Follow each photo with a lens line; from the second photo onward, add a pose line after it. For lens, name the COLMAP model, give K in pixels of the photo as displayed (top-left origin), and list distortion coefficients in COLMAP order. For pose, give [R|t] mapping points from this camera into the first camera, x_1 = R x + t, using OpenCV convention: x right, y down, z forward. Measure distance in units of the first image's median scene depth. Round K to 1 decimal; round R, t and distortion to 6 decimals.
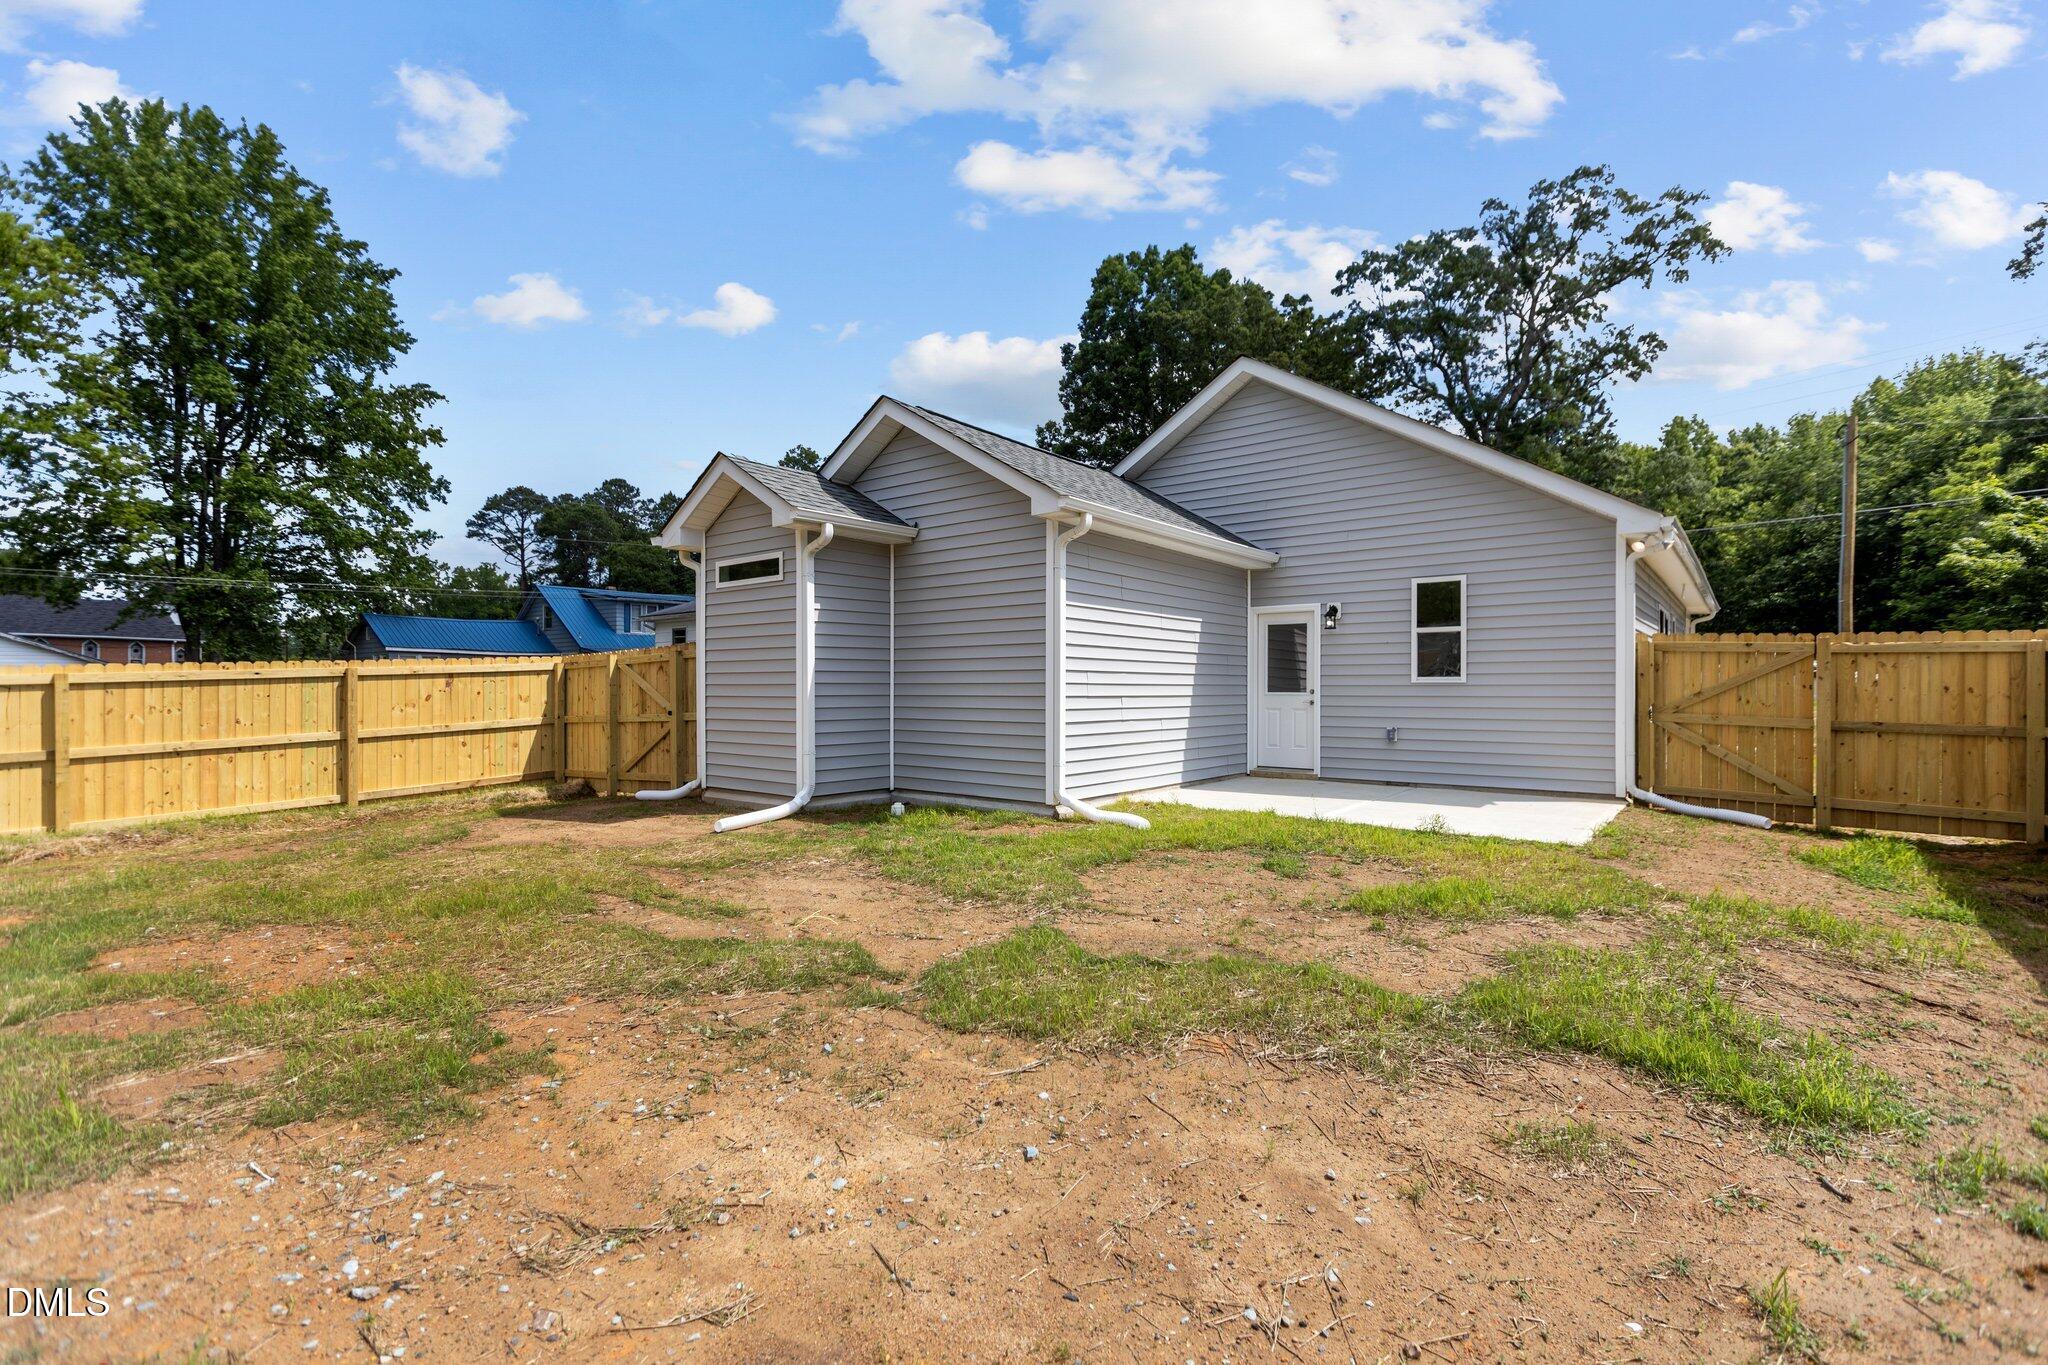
lens RADIAL K [[903.2, 0, 1027.7], [0, 903.2, 695.9], [0, 0, 1]] dist [0.001896, -0.001557]
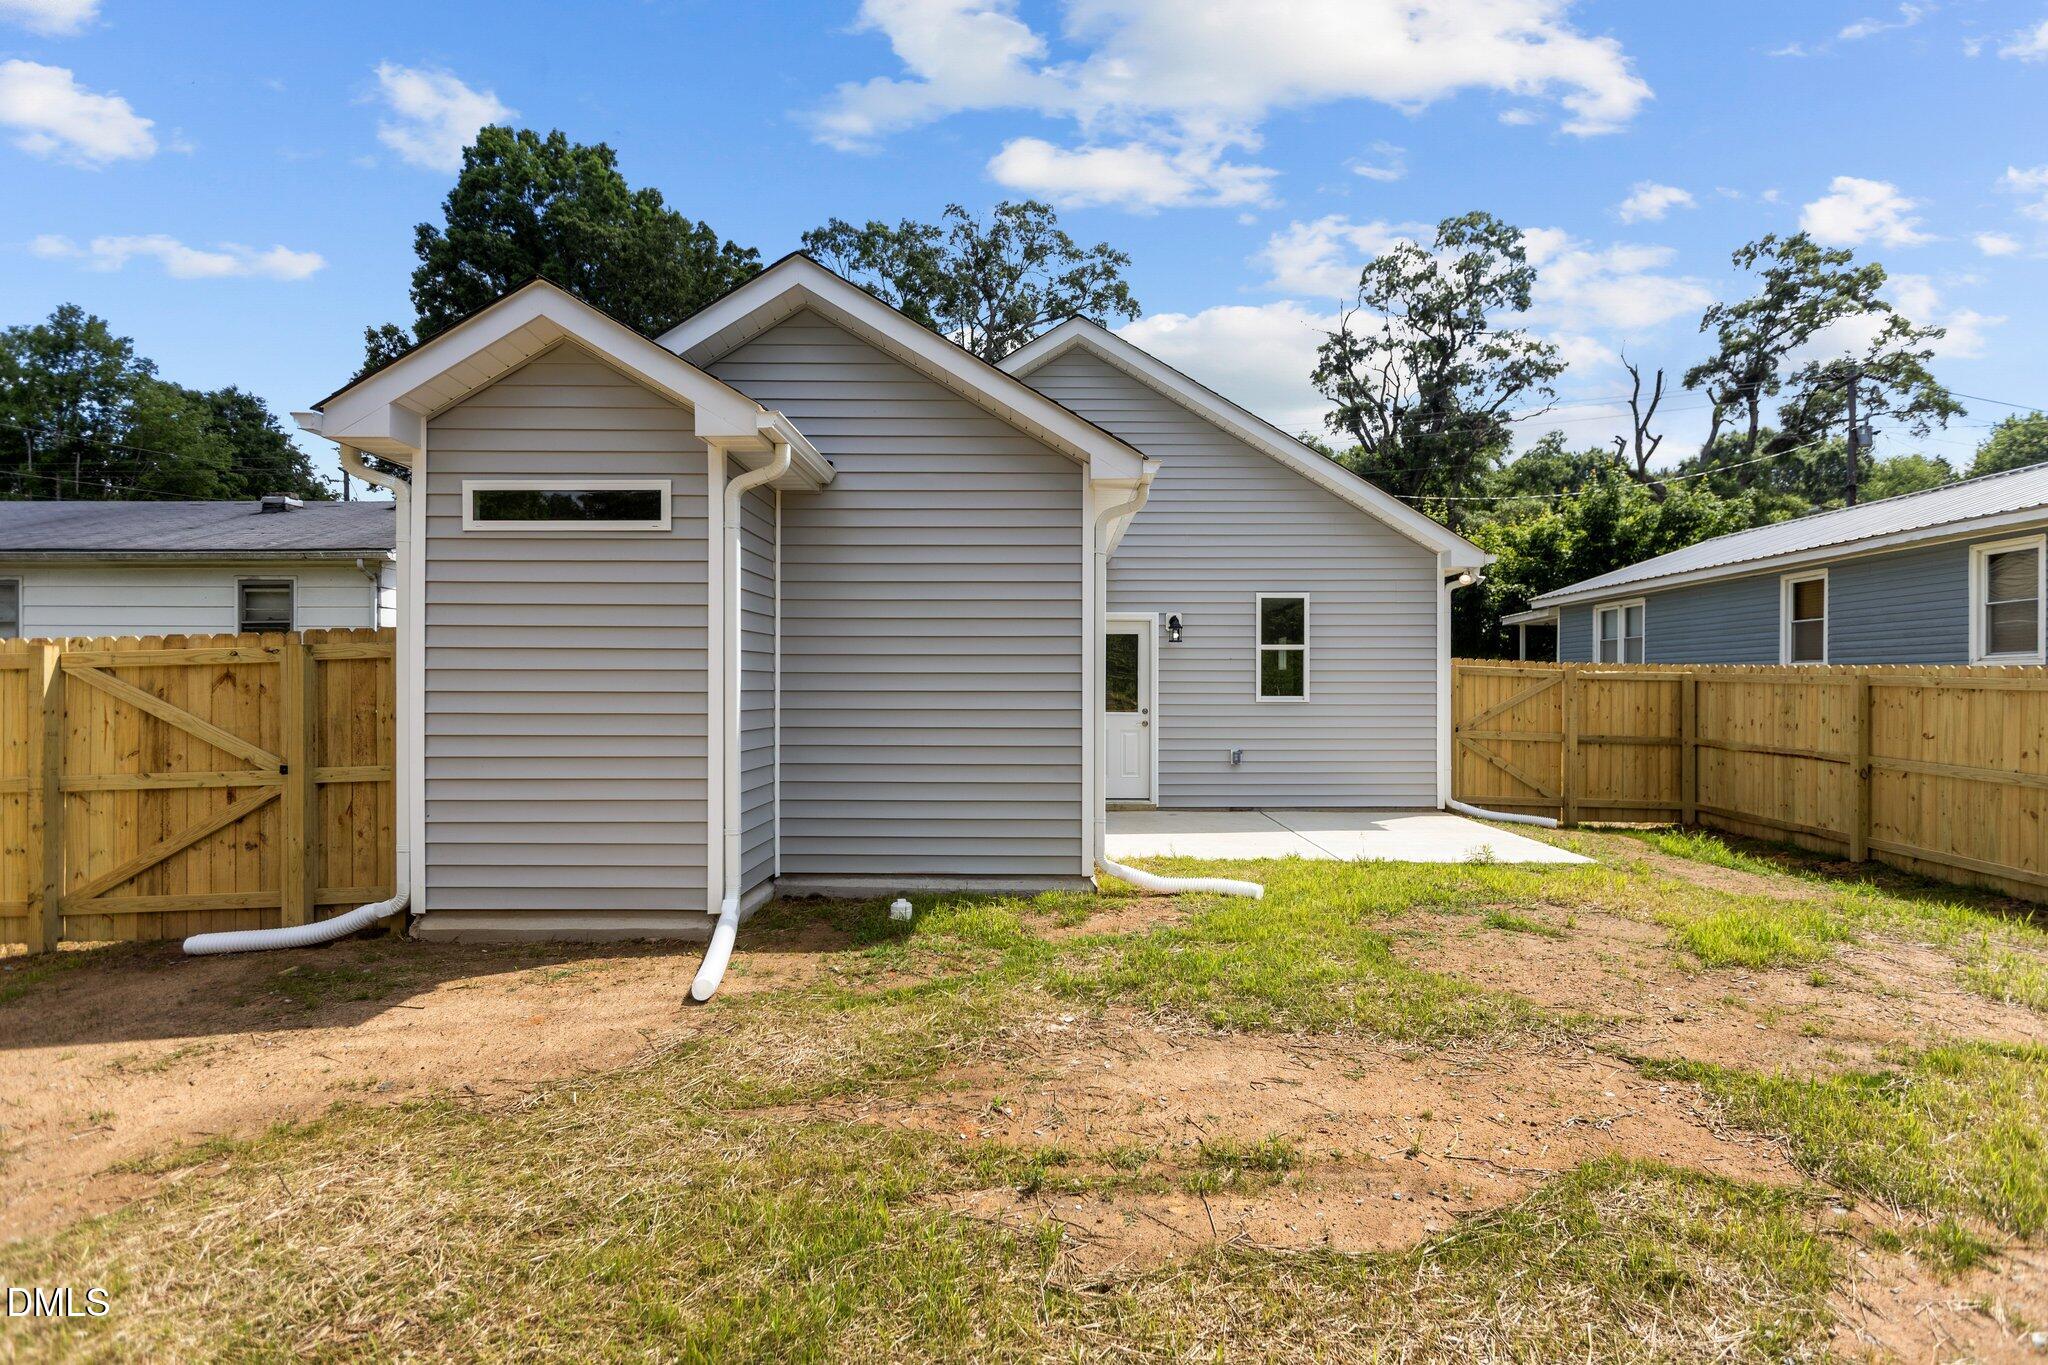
lens RADIAL K [[1003.0, 0, 1024.0], [0, 1003.0, 697.1], [0, 0, 1]] dist [0.008892, 0.000131]
pose [[0.787616, -0.001585, 0.616164, -0.413546], [0.003423, 0.999993, -0.001803, -0.018345], [-0.616156, 0.003529, 0.787616, 0.312341]]
